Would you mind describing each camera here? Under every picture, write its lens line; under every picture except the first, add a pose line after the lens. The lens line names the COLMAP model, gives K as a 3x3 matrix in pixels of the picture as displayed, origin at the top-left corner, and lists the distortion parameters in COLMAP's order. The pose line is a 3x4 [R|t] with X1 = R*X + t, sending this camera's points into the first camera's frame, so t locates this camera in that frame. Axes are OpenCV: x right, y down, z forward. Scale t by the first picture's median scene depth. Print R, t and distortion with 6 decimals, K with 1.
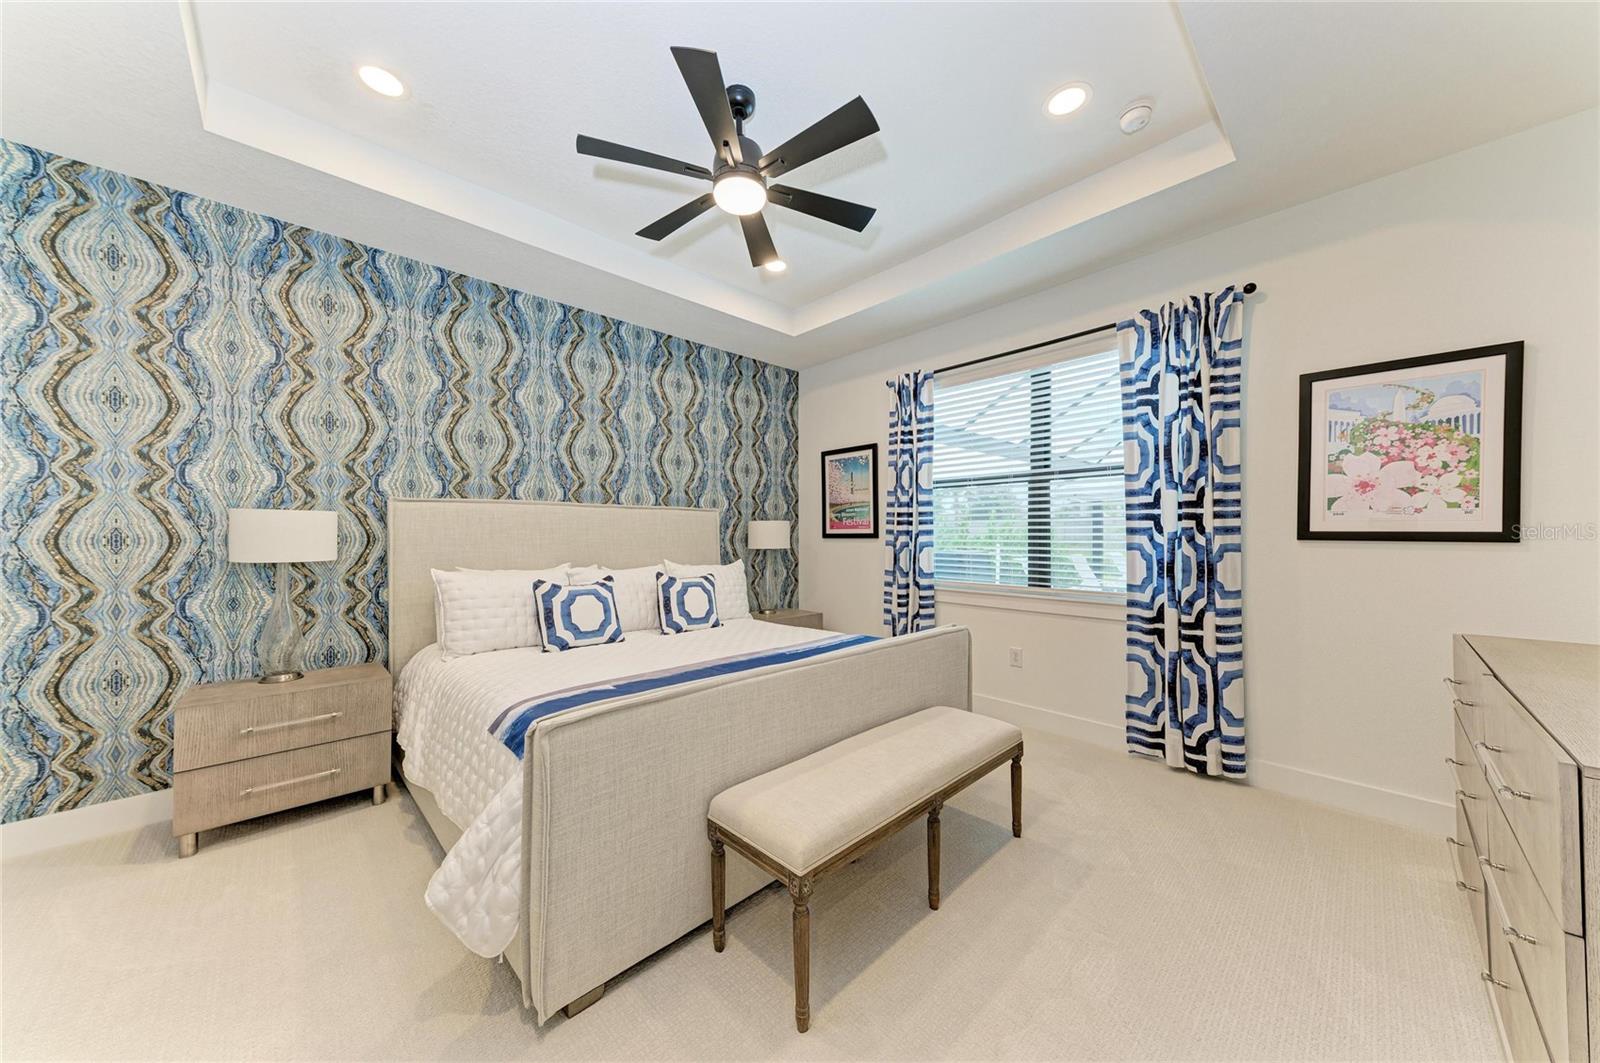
lens RADIAL K [[538.3, 0, 802.4], [0, 538.3, 535.1], [0, 0, 1]] dist [0.020942, -0.003333]
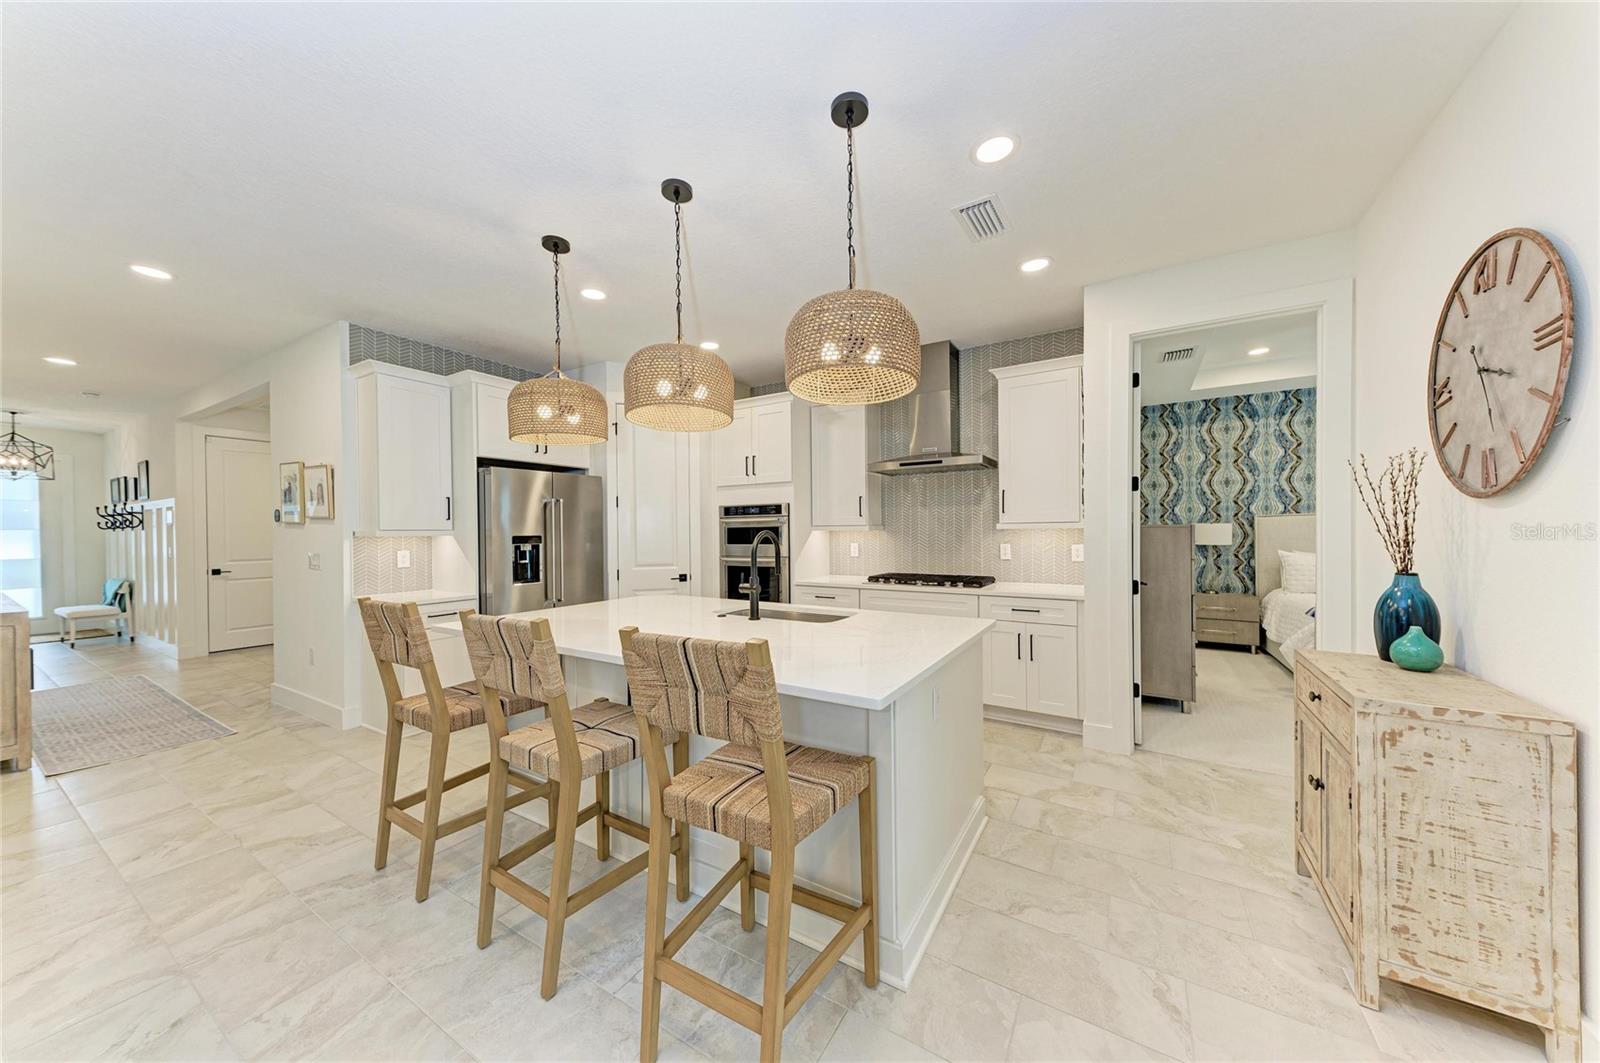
lens RADIAL K [[538.3, 0, 798.5], [0, 538.3, 535.6], [0, 0, 1]] dist [0.020942, -0.003333]
pose [[0.252645, 0.009739, -0.967510, 0.814941], [0.014236, 0.999804, 0.013781, -0.045815], [0.967454, -0.017255, 0.252457, -1.215821]]
